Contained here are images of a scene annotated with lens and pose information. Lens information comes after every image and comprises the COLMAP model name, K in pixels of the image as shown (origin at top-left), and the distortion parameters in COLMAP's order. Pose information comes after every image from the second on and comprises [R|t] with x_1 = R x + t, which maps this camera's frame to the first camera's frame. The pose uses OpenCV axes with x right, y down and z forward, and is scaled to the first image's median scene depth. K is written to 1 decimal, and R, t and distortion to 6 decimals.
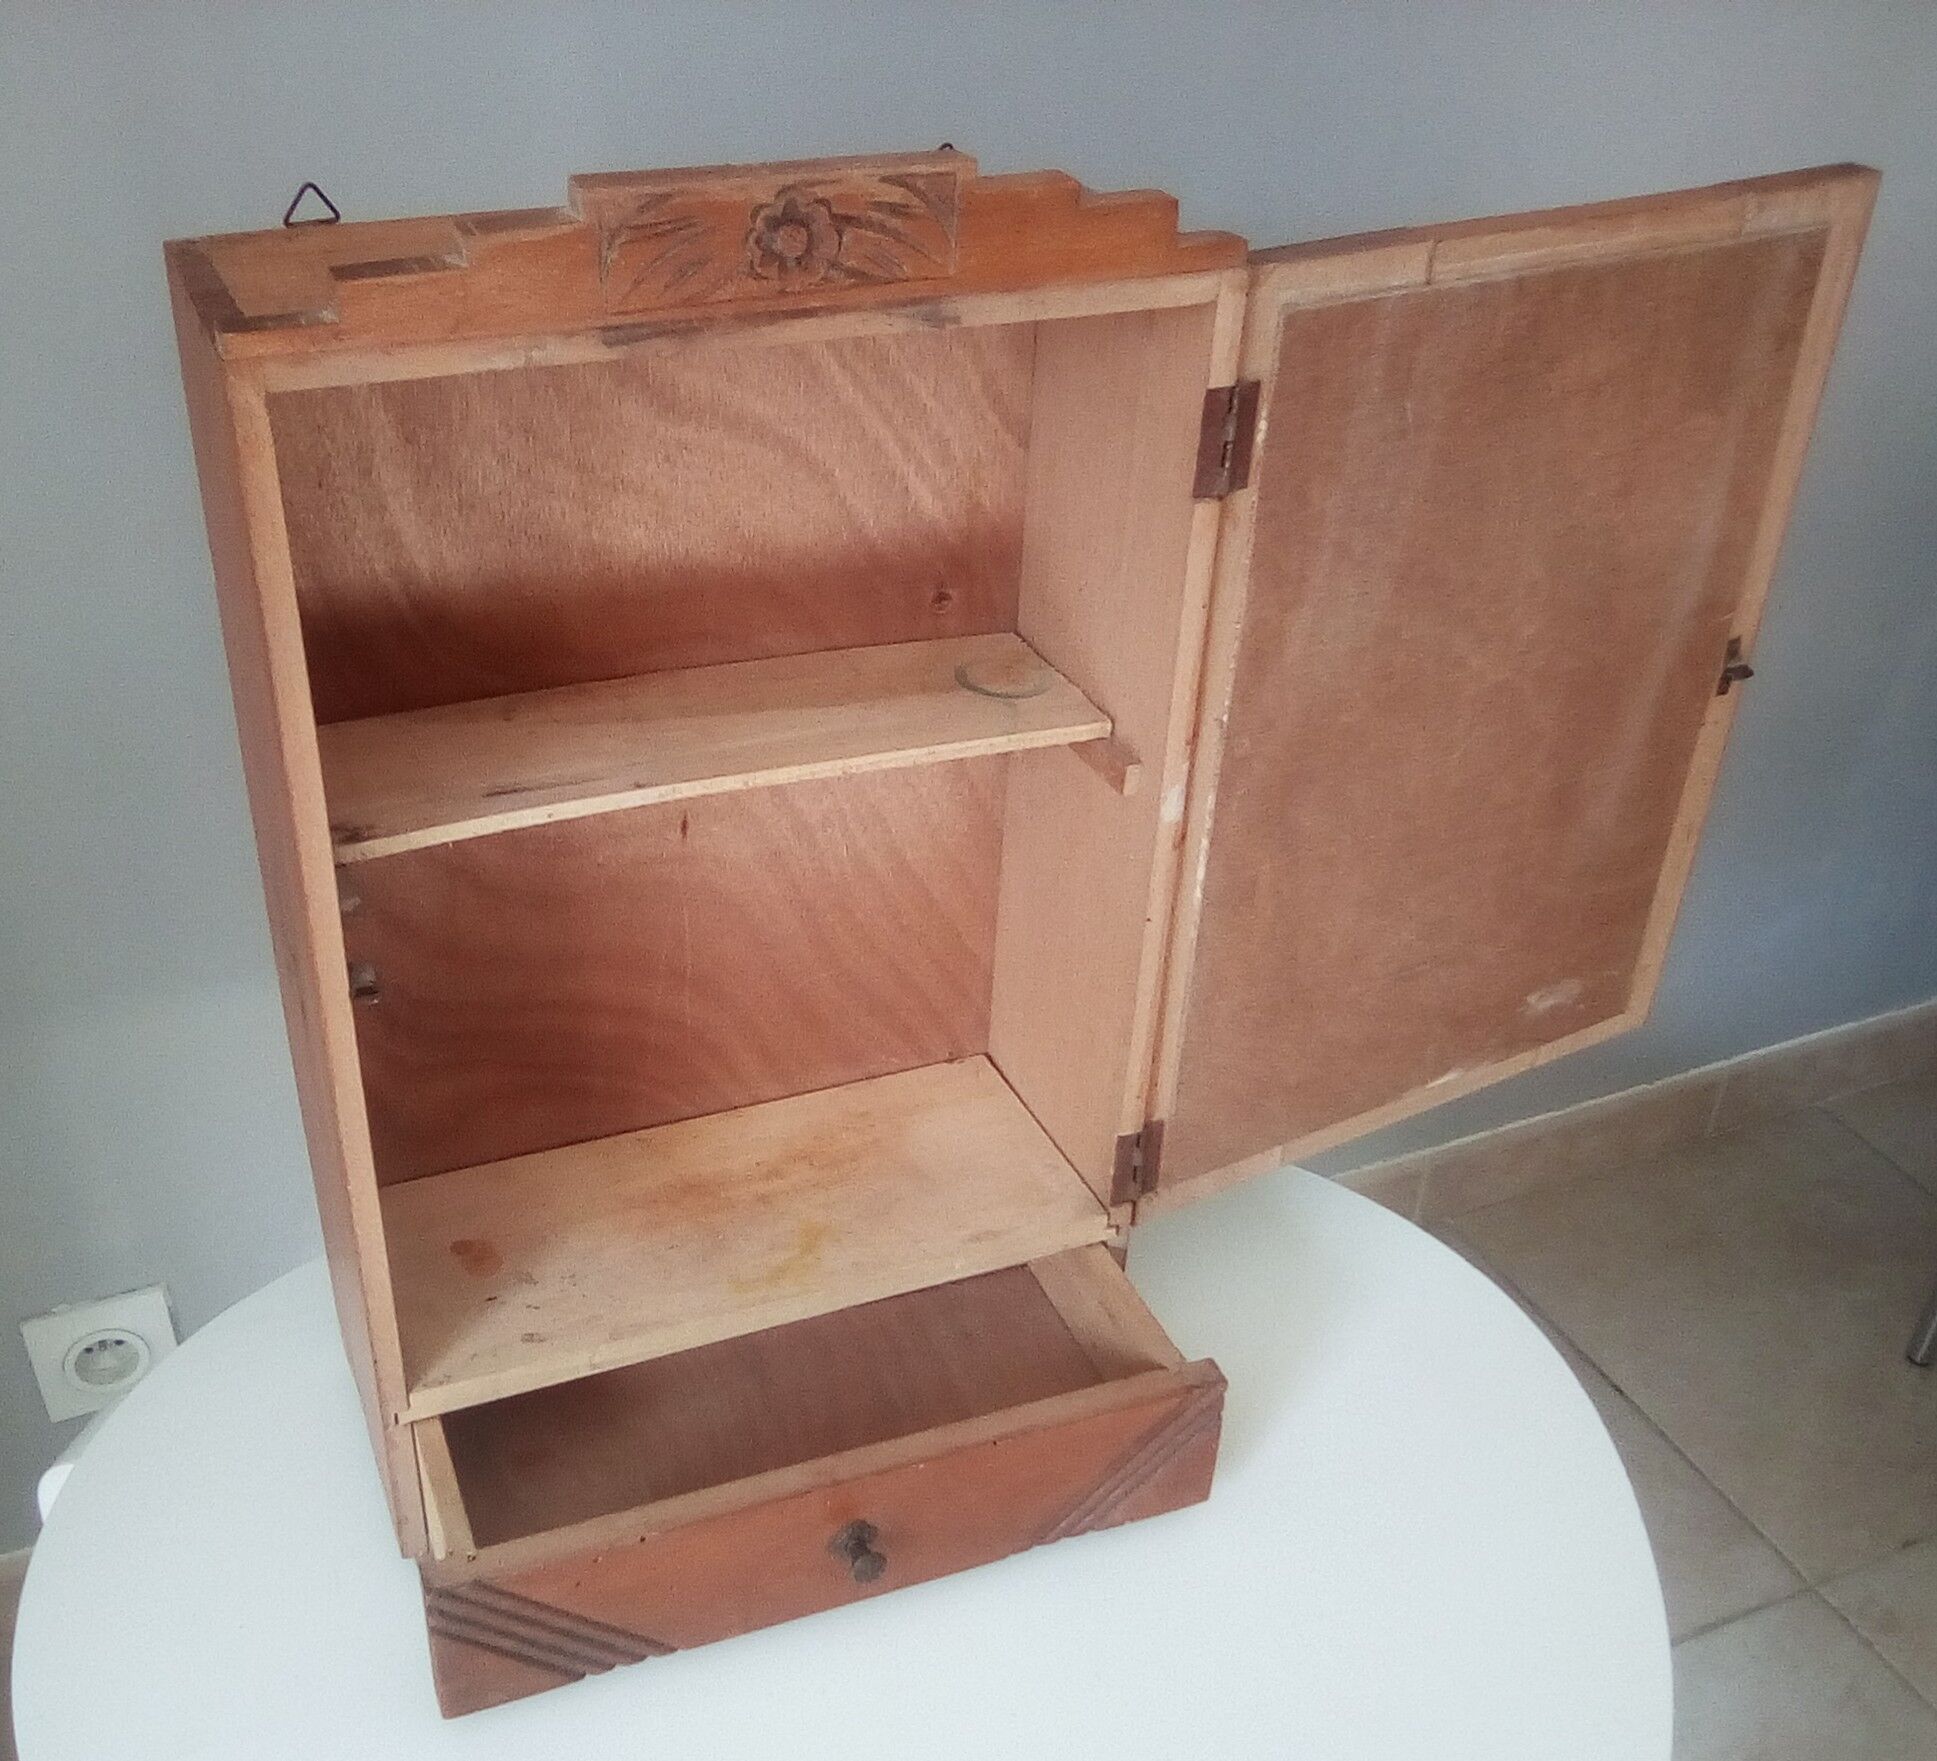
lens RADIAL K [[2005.0, 0, 845.5], [0, 2005.0, 923.6], [0, 0, 1]] dist [-0.005557, -0.016406]
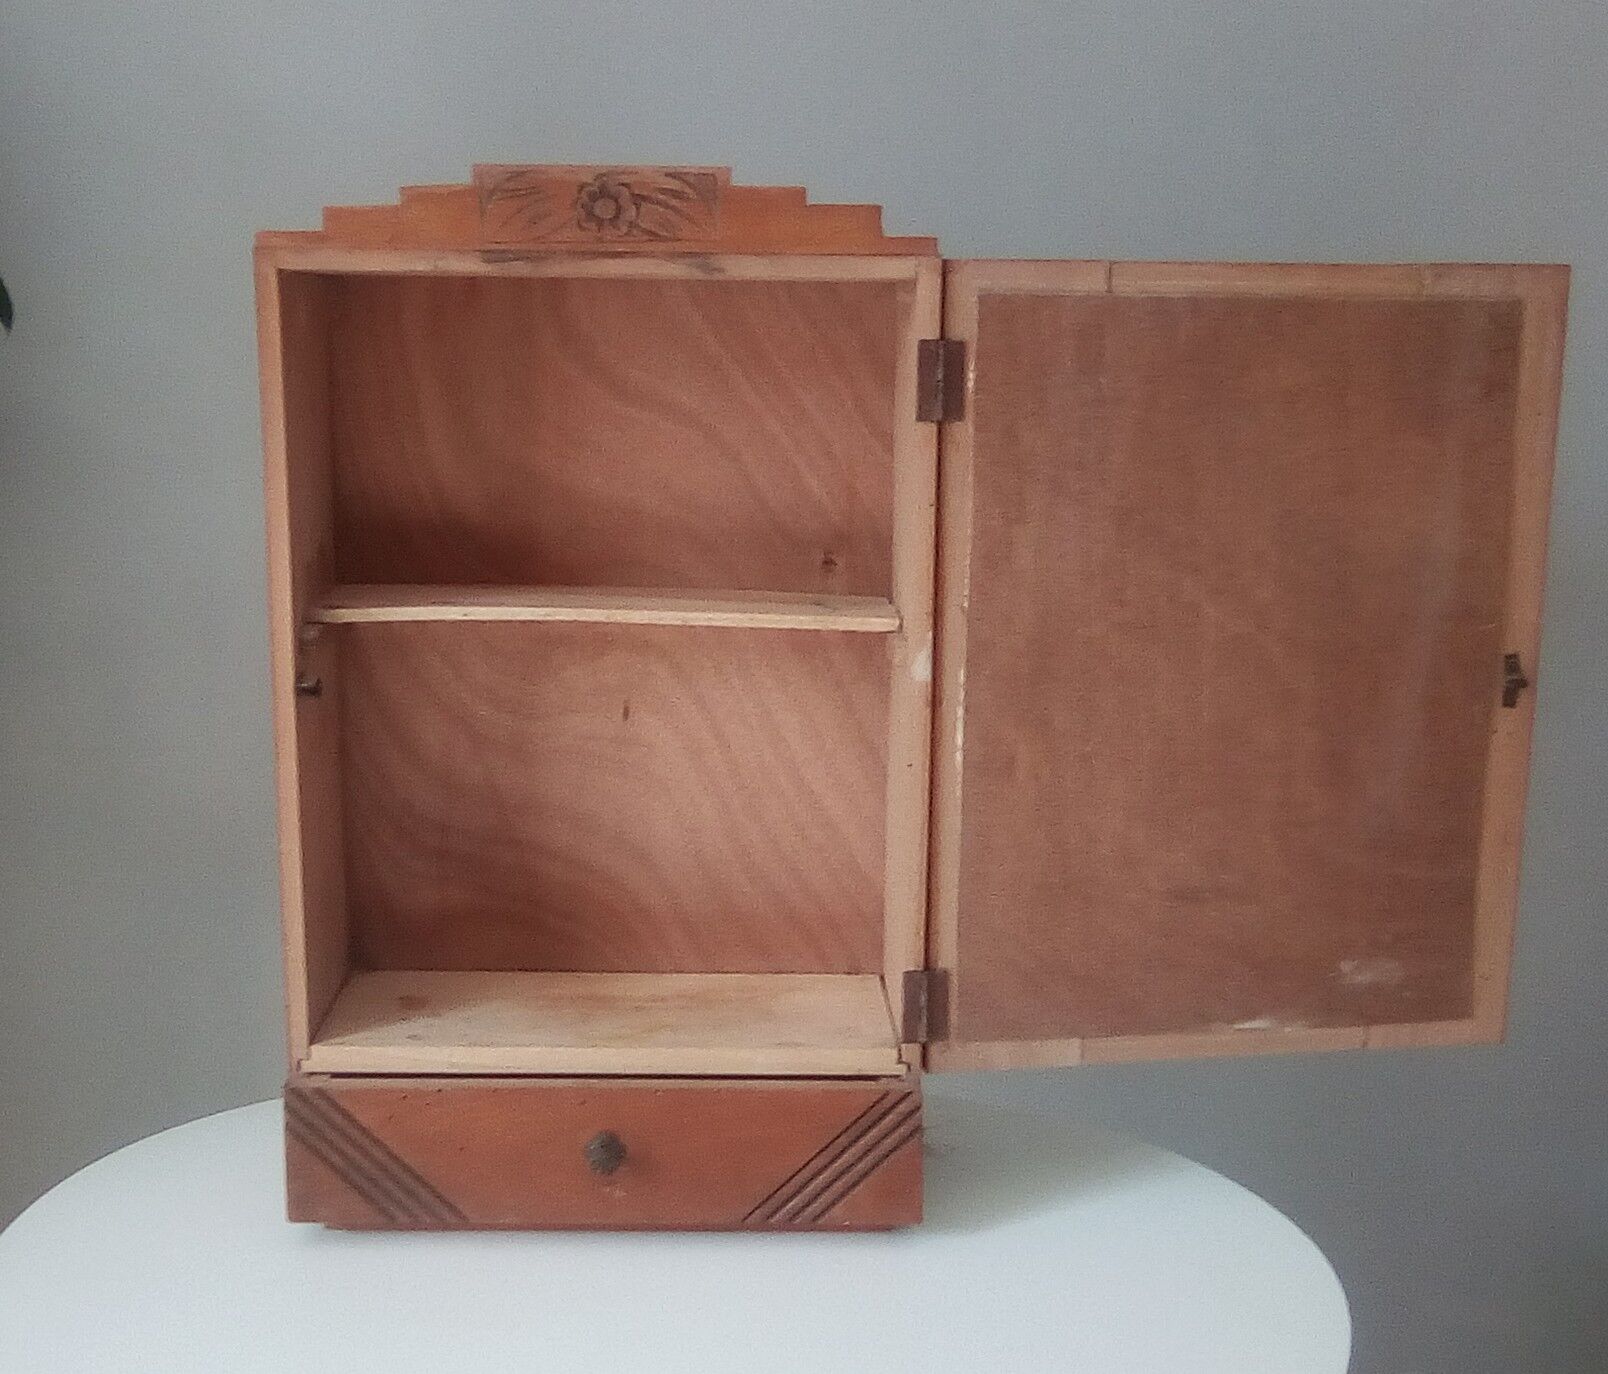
lens RADIAL K [[1957.9, 0, 750.3], [0, 1957.9, 690.5], [0, 0, 1]] dist [0.012641, 0.040277]
pose [[0.938119, 0.054112, -0.342060, 0.522788], [-0.178585, 0.921850, -0.343948, 0.438288], [0.296716, 0.383751, 0.874468, -0.159479]]
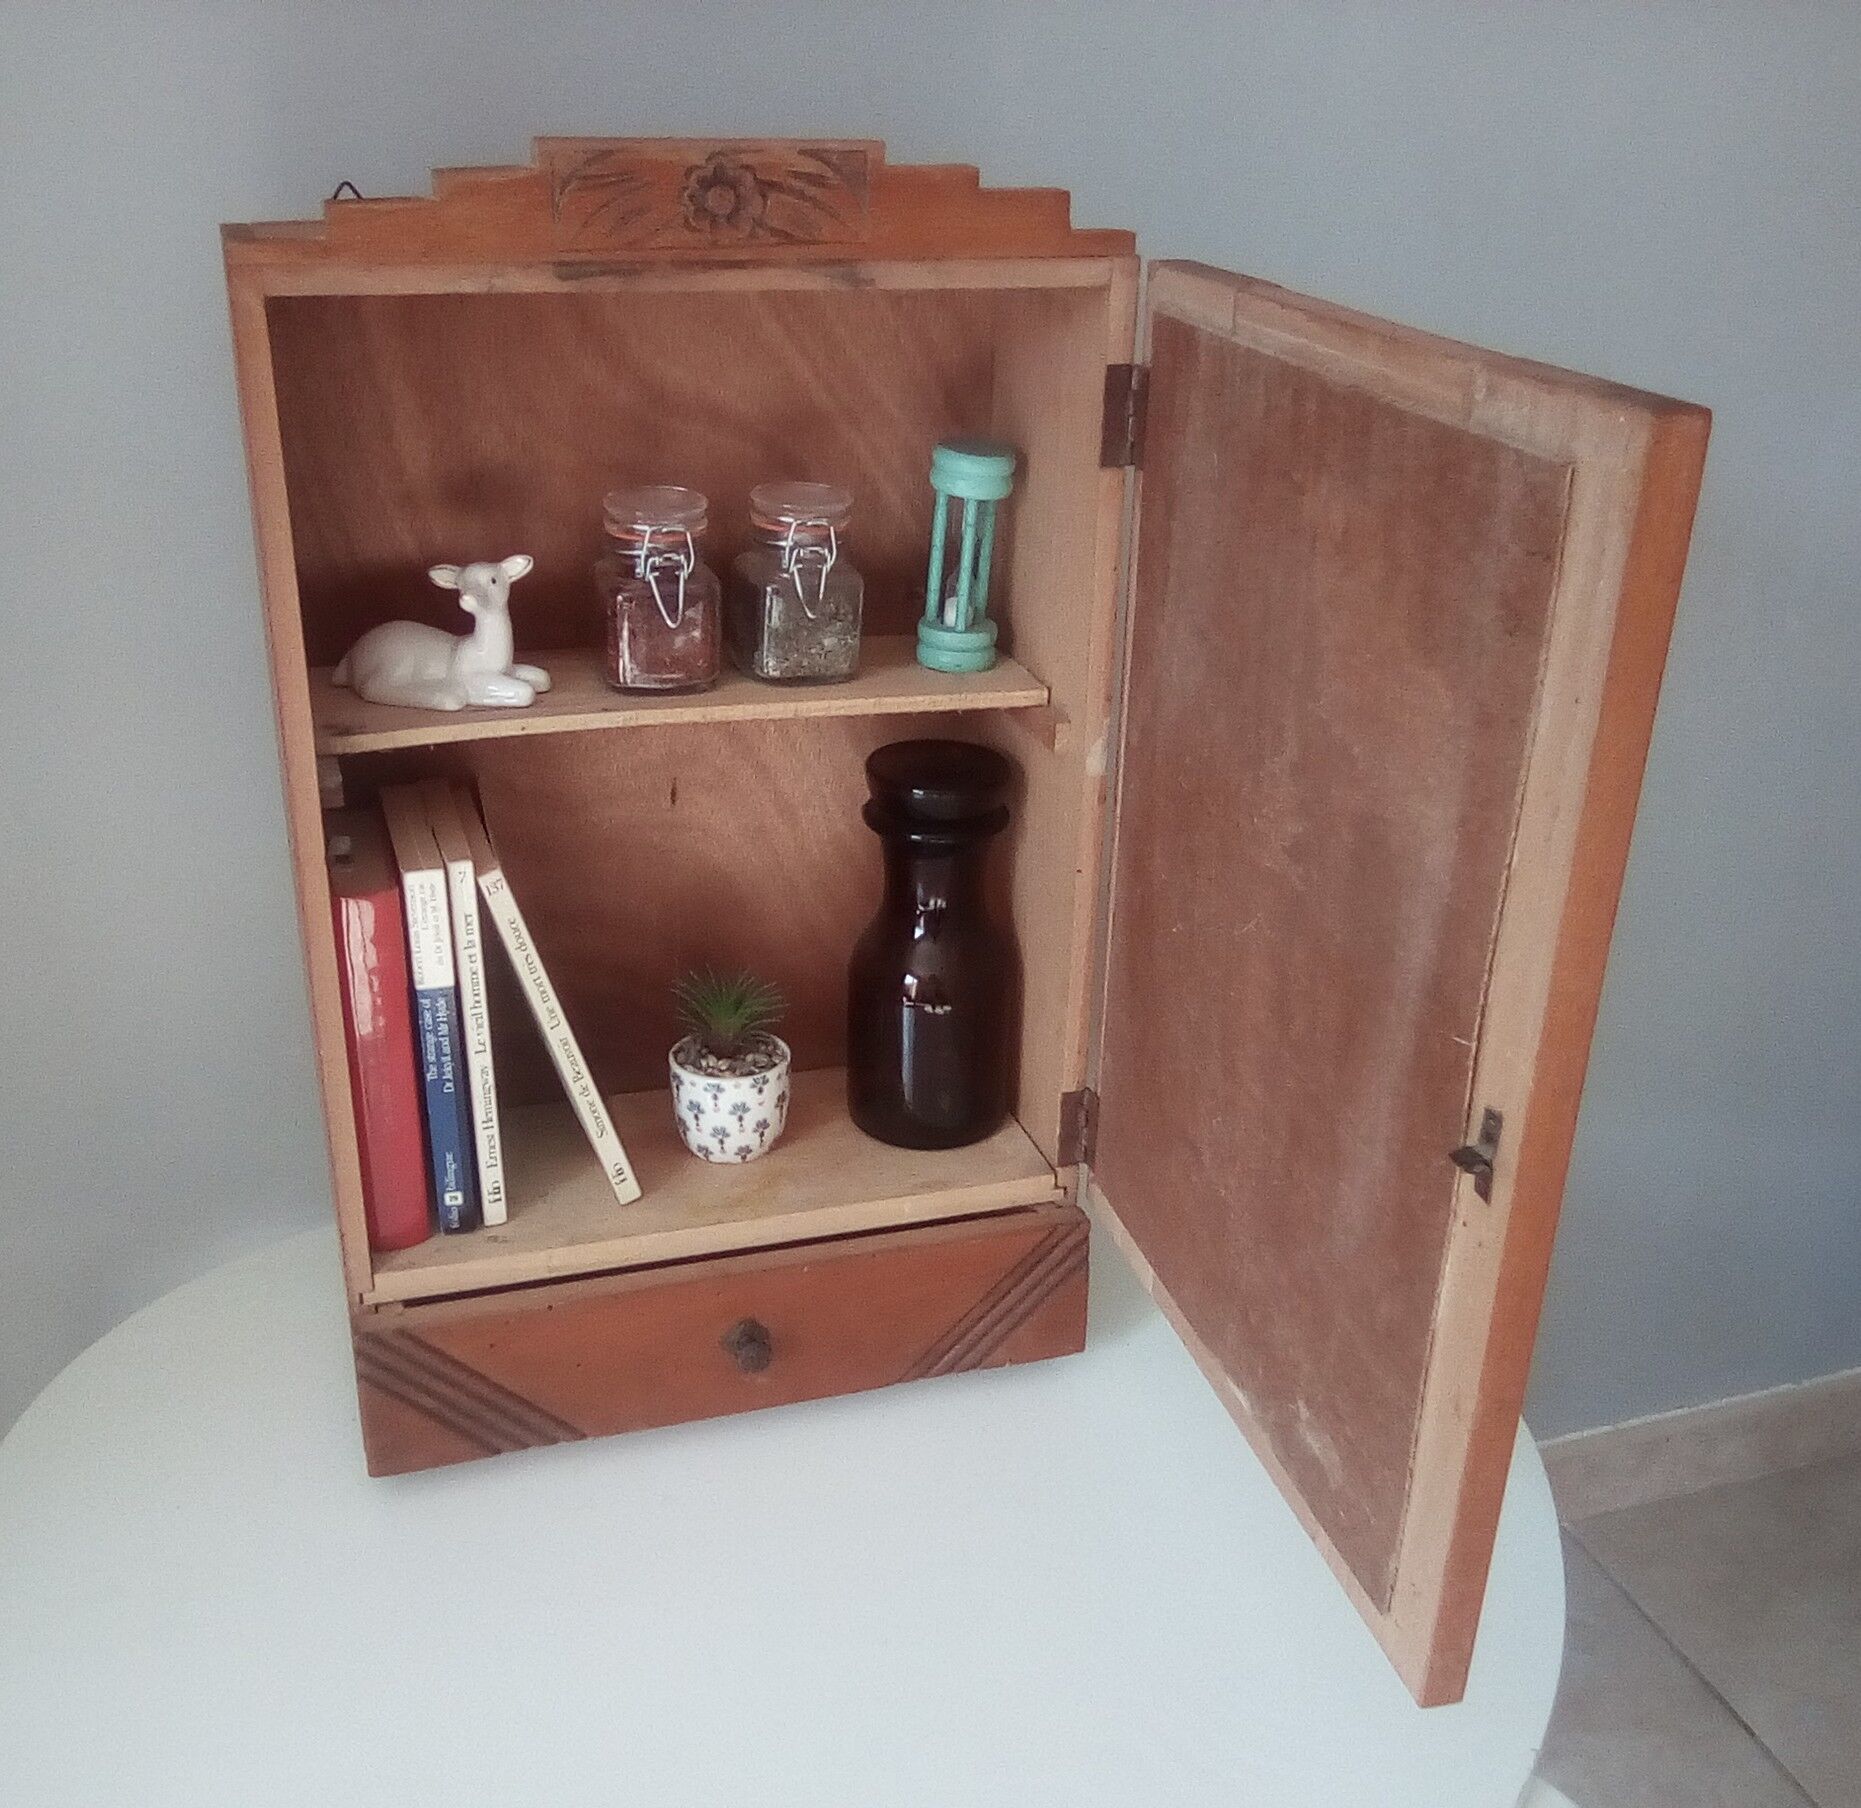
lens RADIAL K [[2022.6, 0, 930.6], [0, 2022.6, 930.0], [0, 0, 1]] dist [-0.004728, -0.000409]
pose [[0.998035, 0.032353, -0.053662, 0.141931], [-0.039458, 0.989769, -0.137115, 0.199407], [0.048677, 0.138963, 0.989101, -0.094164]]
